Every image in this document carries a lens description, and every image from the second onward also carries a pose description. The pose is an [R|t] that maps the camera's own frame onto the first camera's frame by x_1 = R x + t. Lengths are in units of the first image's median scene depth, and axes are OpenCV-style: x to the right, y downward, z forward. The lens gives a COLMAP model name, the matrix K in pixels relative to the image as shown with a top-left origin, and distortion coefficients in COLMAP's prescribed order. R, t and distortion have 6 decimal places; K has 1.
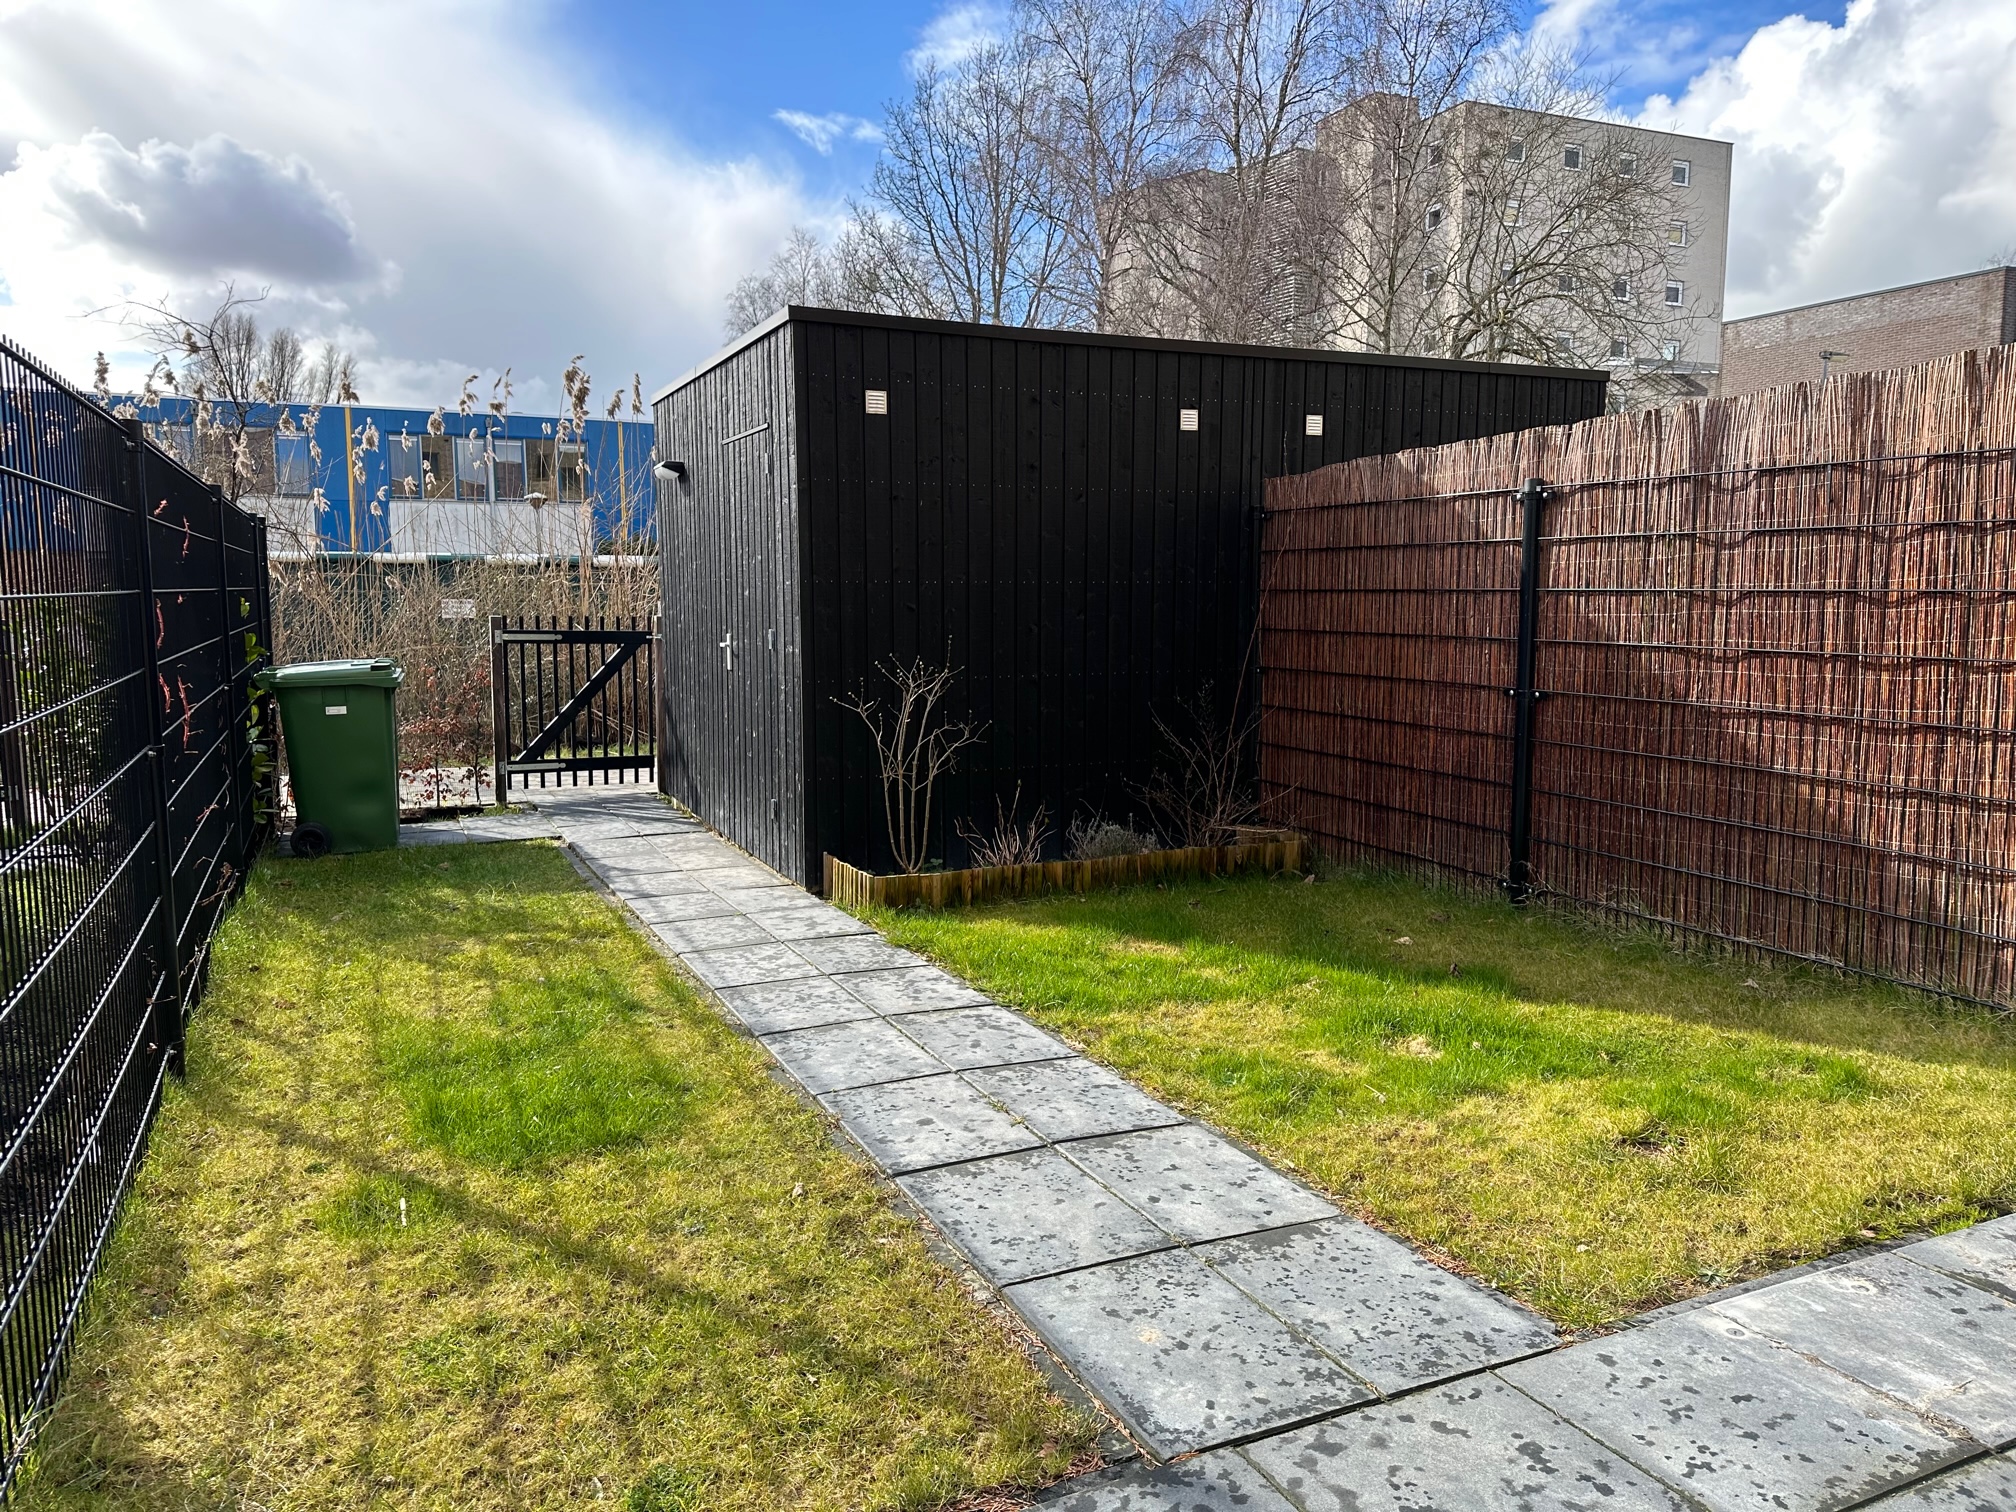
lens RADIAL K [[1416.0, 0, 1000.9], [0, 1416.0, 751.6], [0, 0, 1]] dist [0.051891, -0.056582]
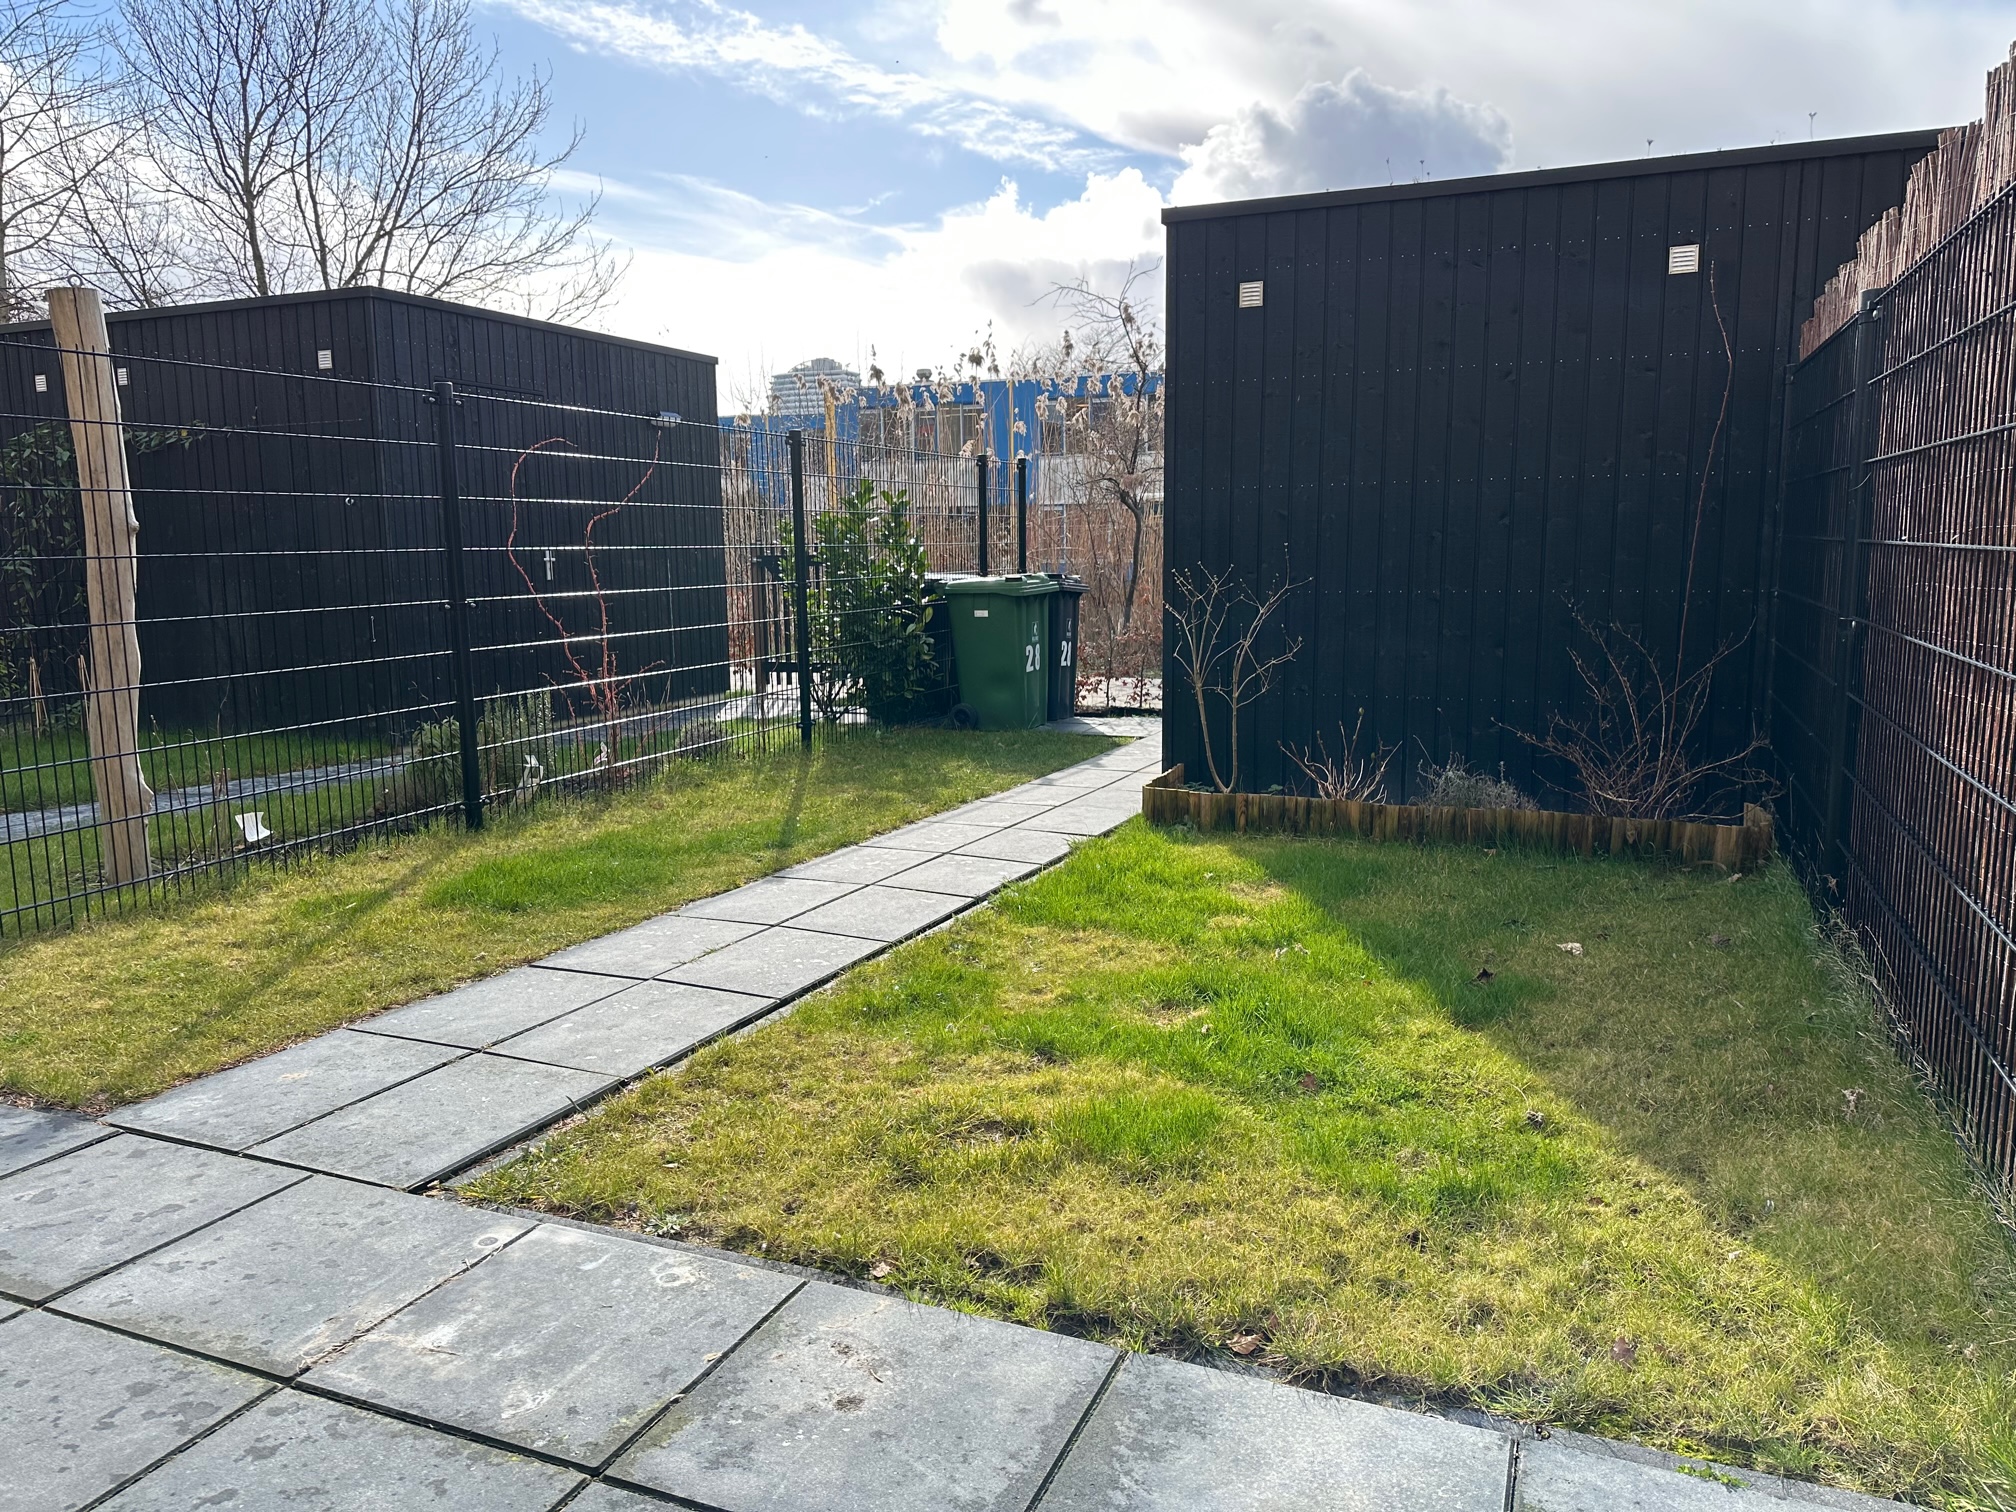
lens RADIAL K [[1416.0, 0, 1000.9], [0, 1416.0, 751.6], [0, 0, 1]] dist [0.051891, -0.056582]
pose [[0.673338, 0.103604, -0.732040, 0.873322], [-0.077452, 0.994569, 0.069519, 0.005521], [0.735267, 0.009888, 0.677706, 0.398316]]
